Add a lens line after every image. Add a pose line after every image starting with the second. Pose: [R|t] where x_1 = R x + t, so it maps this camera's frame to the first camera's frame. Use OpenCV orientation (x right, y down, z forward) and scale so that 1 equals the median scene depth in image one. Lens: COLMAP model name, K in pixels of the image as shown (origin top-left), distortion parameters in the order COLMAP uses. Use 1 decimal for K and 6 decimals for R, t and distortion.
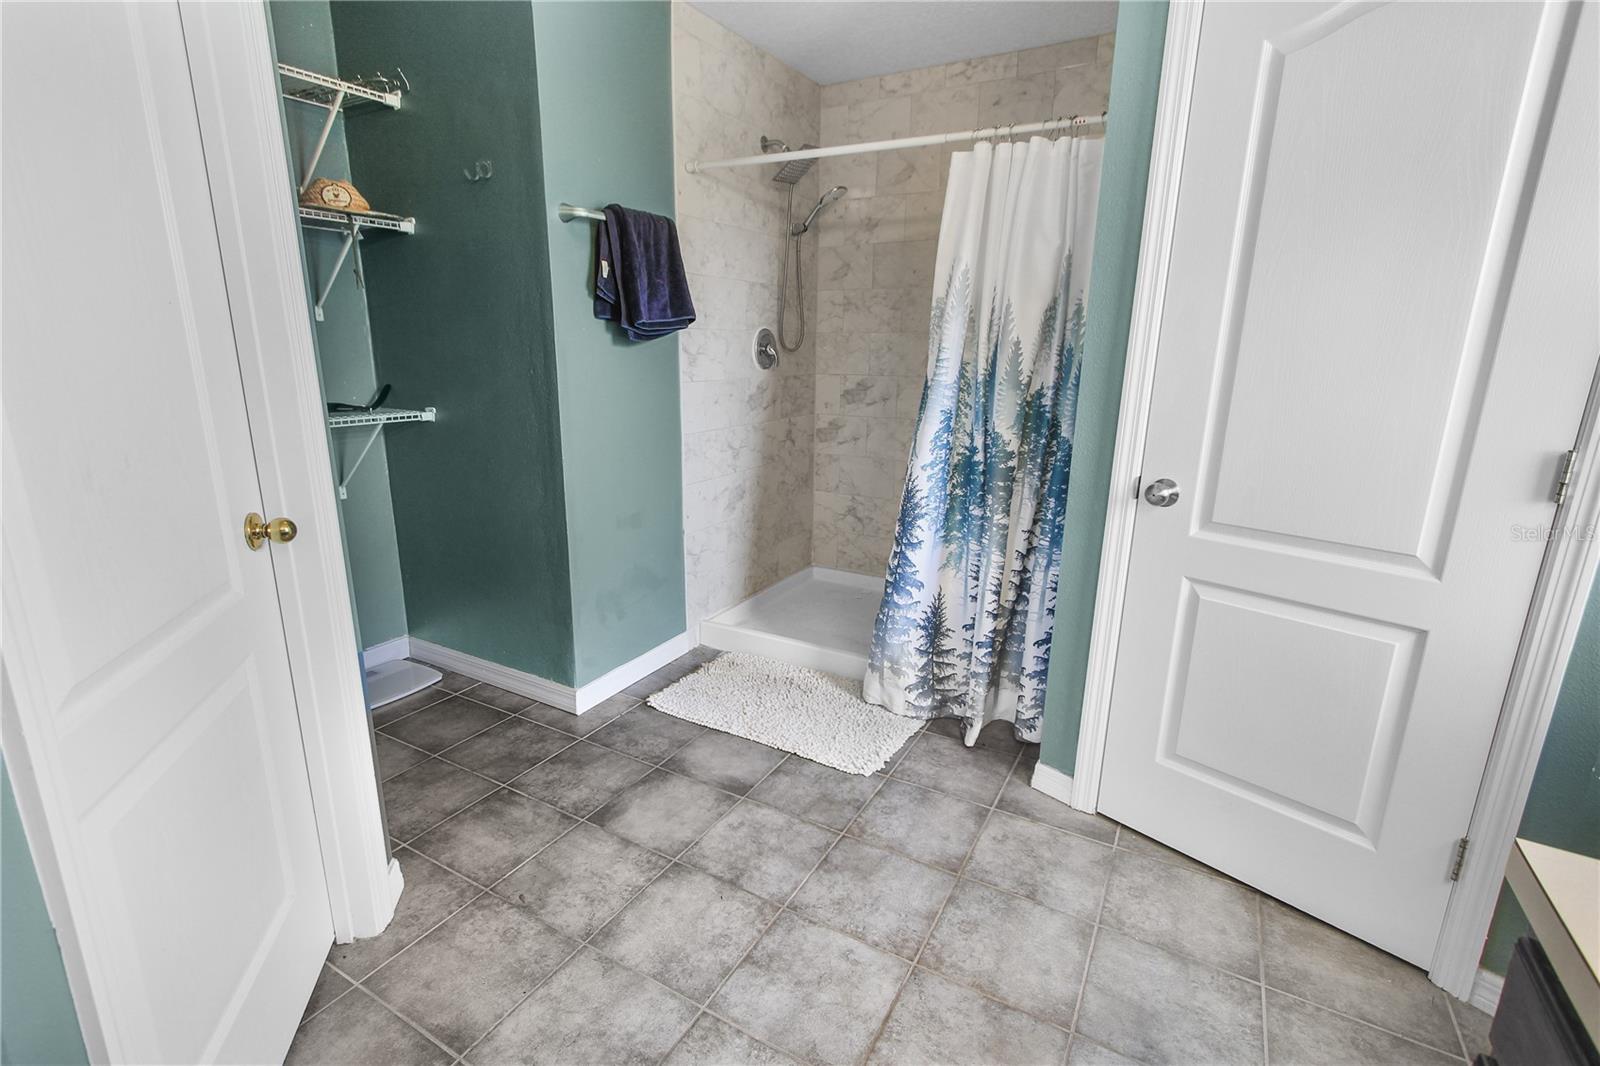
lens RADIAL K [[732.4, 0, 797.8], [0, 732.4, 507.6], [0, 0, 1]] dist [-0.000892, 0.000658]
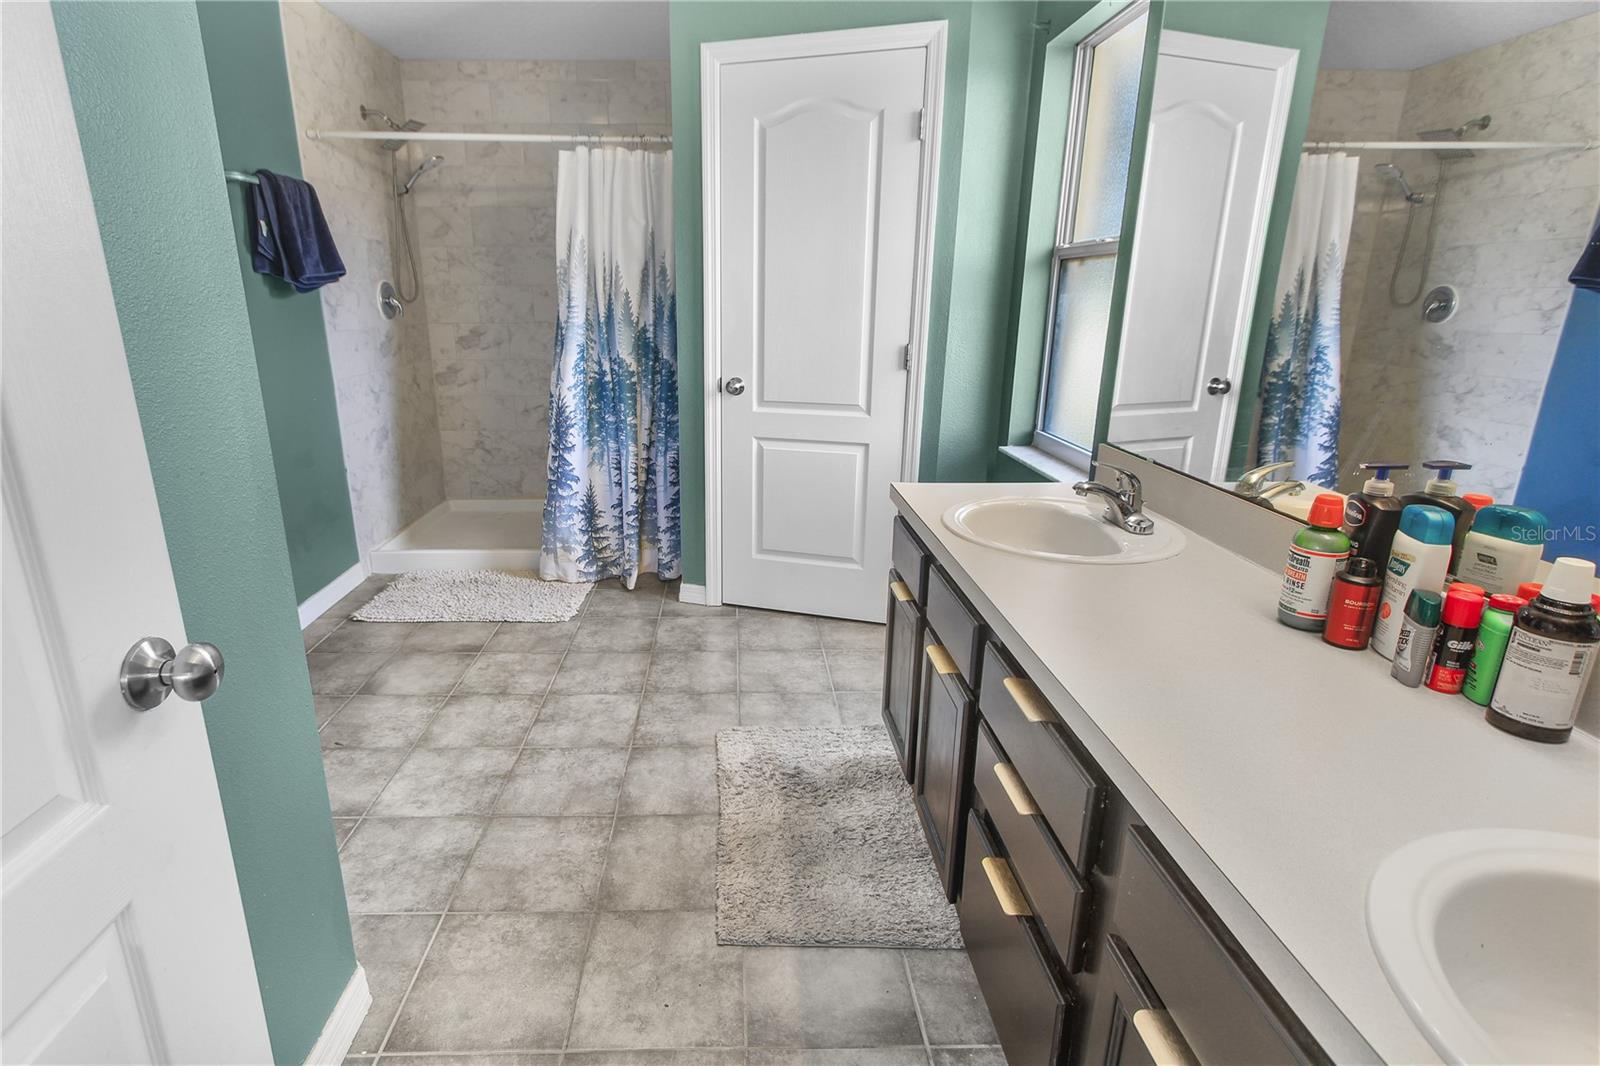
lens RADIAL K [[752.0, 0, 798.4], [0, 752.0, 486.3], [0, 0, 1]] dist [-0.003003, -0.000057]
pose [[0.820280, -0.146748, 0.552816, -0.256216], [0.130455, 0.989052, 0.068978, 0.077319], [-0.556887, 0.015536, 0.830443, -0.343660]]
